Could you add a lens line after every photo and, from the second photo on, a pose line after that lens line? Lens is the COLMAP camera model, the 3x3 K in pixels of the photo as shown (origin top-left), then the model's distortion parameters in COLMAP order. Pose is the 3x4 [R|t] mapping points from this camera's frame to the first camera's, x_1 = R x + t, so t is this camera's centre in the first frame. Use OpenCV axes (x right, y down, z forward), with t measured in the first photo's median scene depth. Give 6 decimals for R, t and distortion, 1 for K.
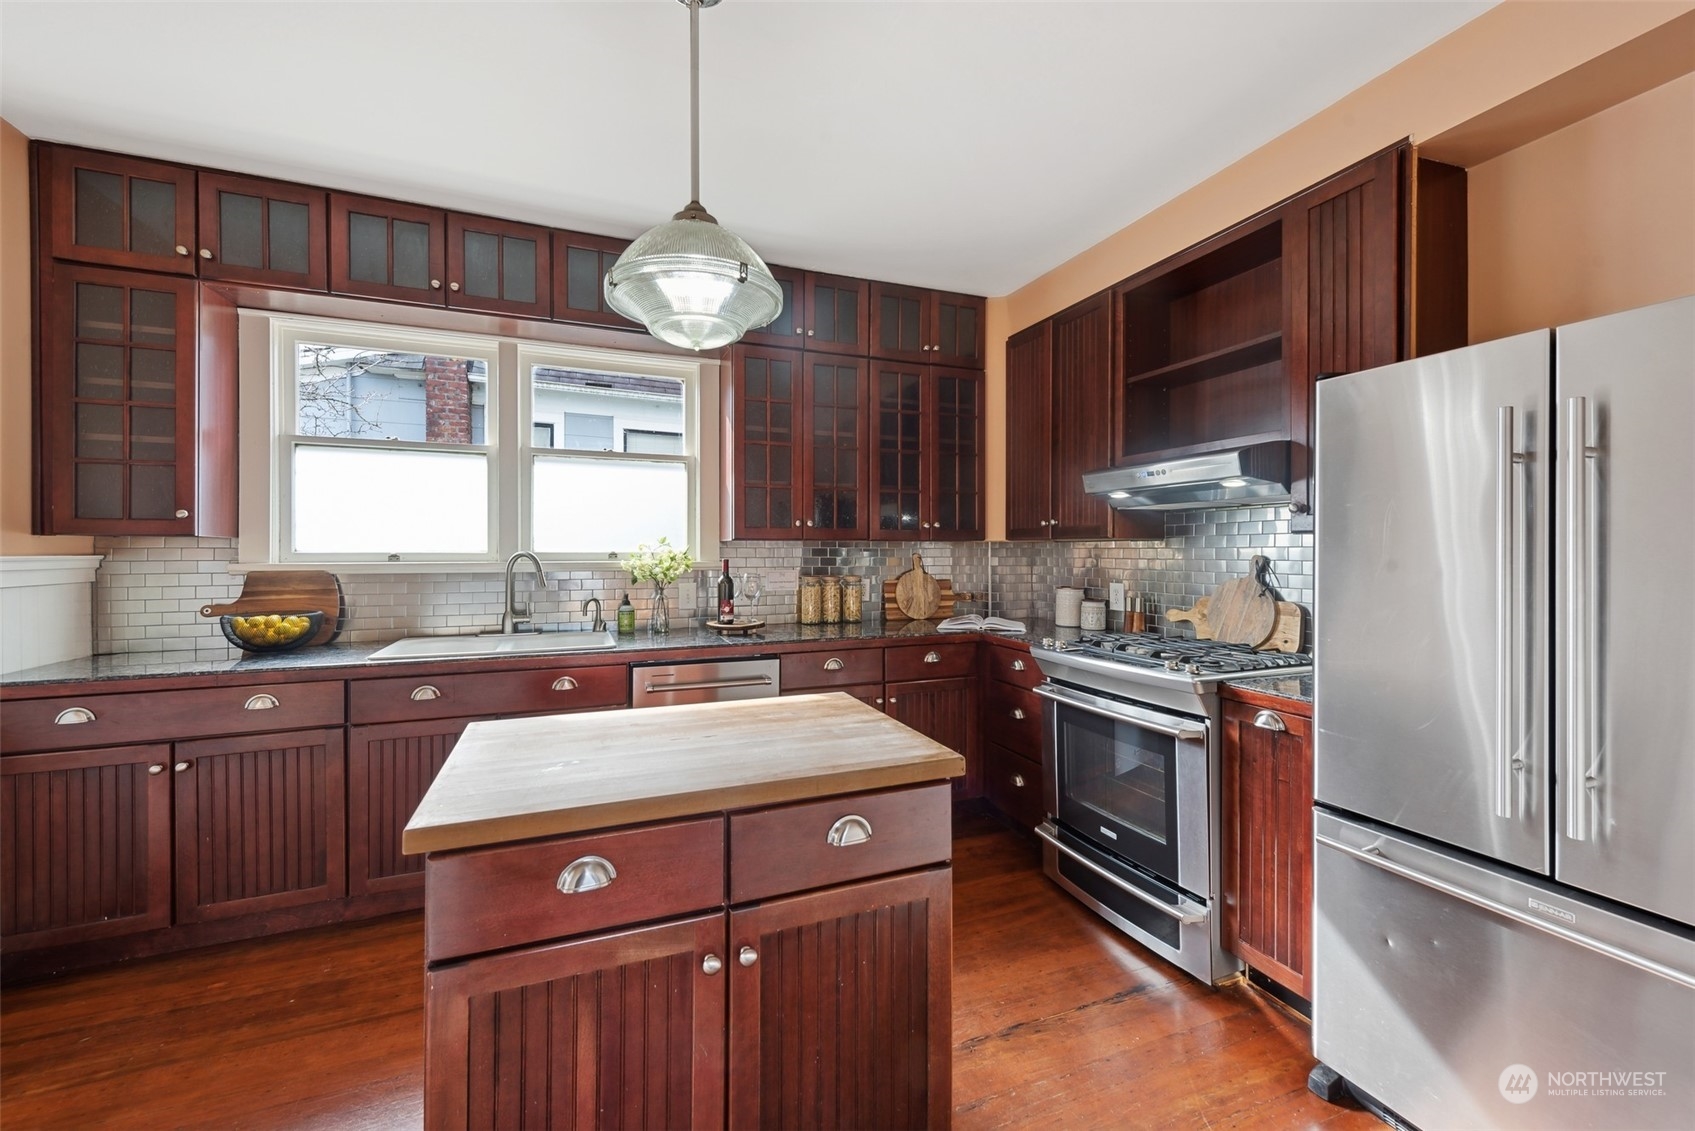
lens RADIAL K [[664.8, 0, 839.8], [0, 664.8, 555.2], [0, 0, 1]] dist [0.003398, -0.001608]
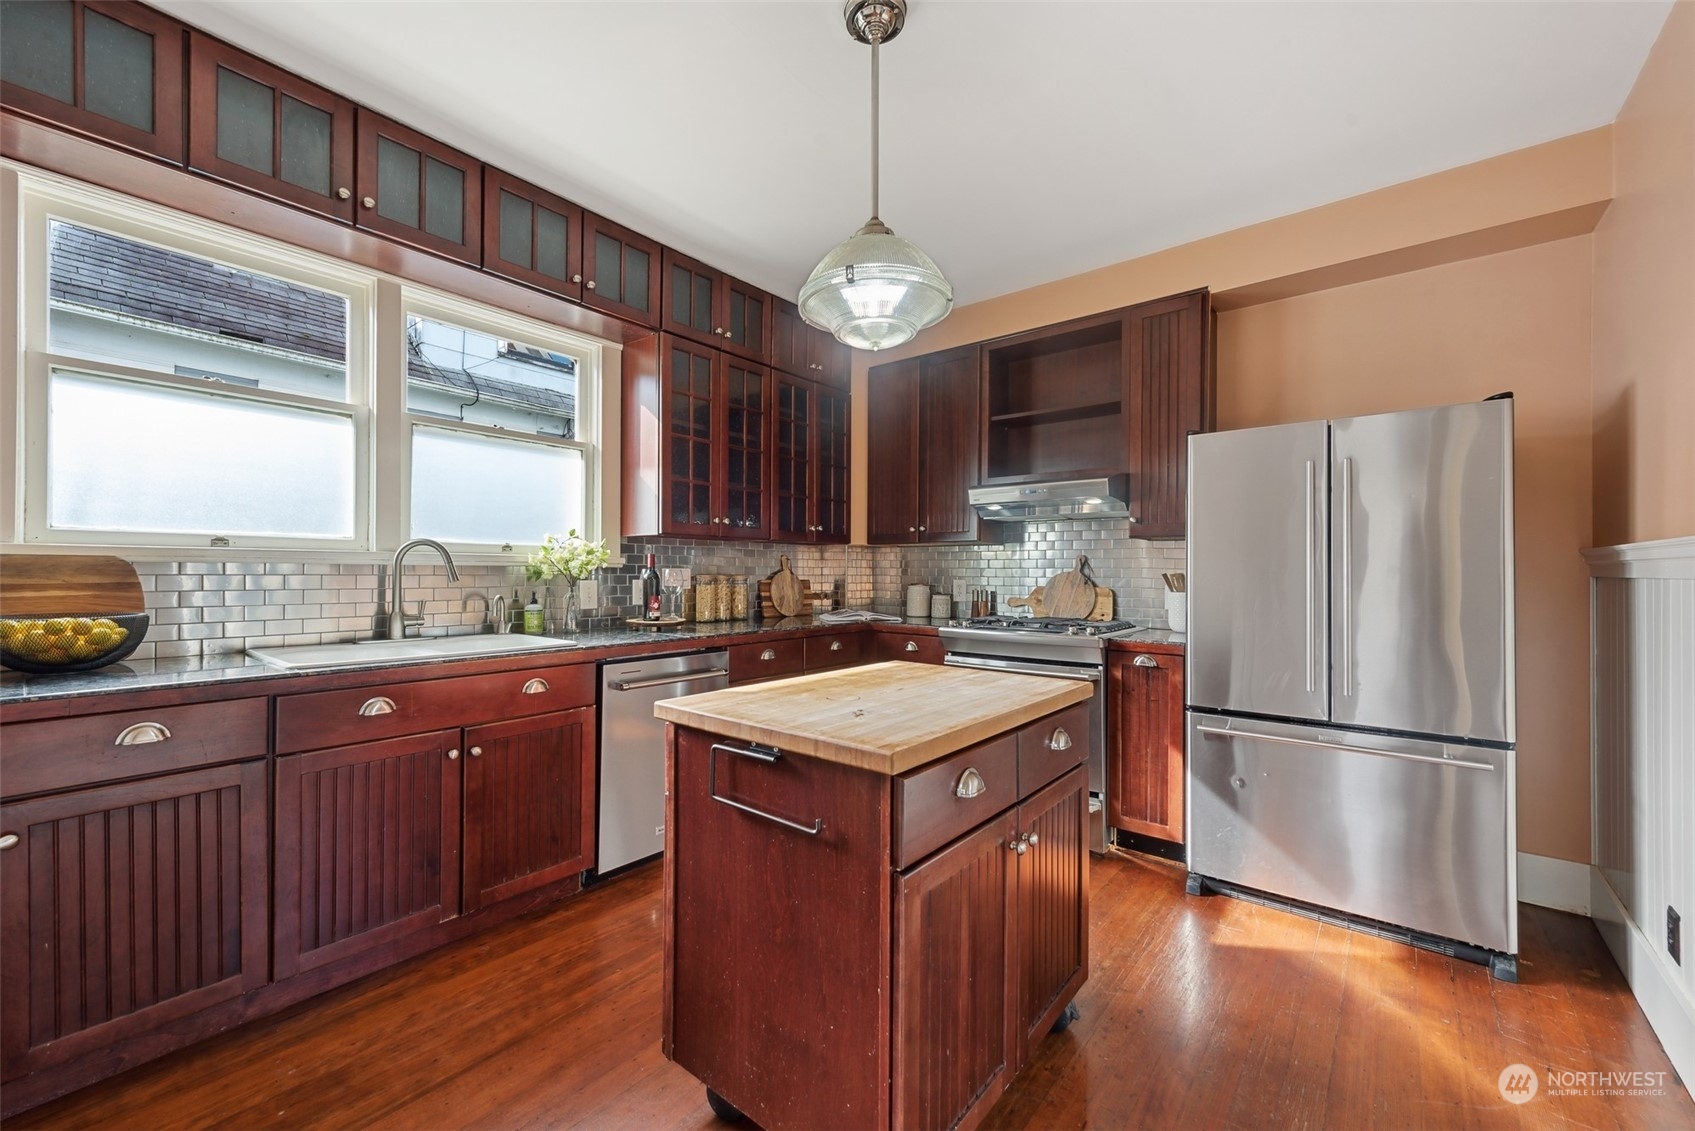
lens RADIAL K [[664.8, 0, 845.1], [0, 664.8, 575.2], [0, 0, 1]] dist [0.003398, -0.001608]
pose [[0.874252, 0.002419, 0.485466, -0.443341], [-0.003329, 0.999994, 0.001013, 0.039436], [-0.485460, -0.002501, 0.874255, 0.021135]]
